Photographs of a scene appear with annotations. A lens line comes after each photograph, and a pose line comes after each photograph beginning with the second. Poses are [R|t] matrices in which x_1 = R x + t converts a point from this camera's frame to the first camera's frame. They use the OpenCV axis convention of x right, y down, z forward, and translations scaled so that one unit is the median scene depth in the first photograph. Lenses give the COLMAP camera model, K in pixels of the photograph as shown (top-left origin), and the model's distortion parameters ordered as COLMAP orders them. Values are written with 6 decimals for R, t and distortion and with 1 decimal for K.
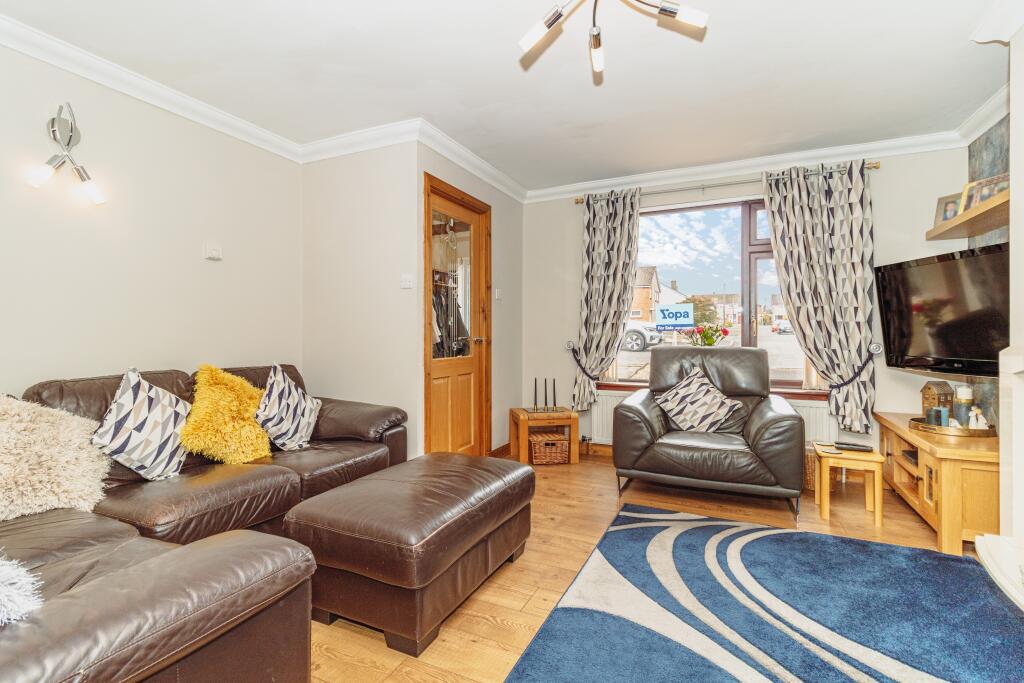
lens RADIAL K [[484.5, 0, 511.9], [0, 484.5, 332.1], [0, 0, 1]] dist [-0.002722, 0.003503]
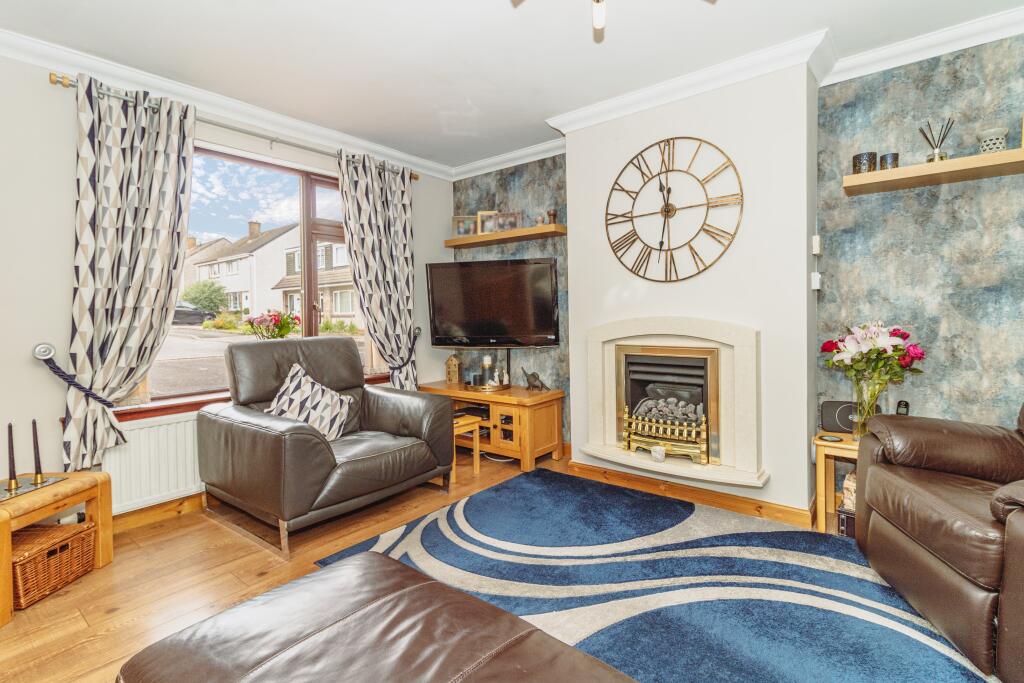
lens RADIAL K [[484.5, 0, 527.4], [0, 484.5, 319.8], [0, 0, 1]] dist [-0.002722, 0.003503]
pose [[0.219289, -0.017290, 0.975507, -0.327845], [0.011751, 0.999817, 0.015079, -0.009385], [-0.975589, 0.008156, 0.219452, 0.450696]]
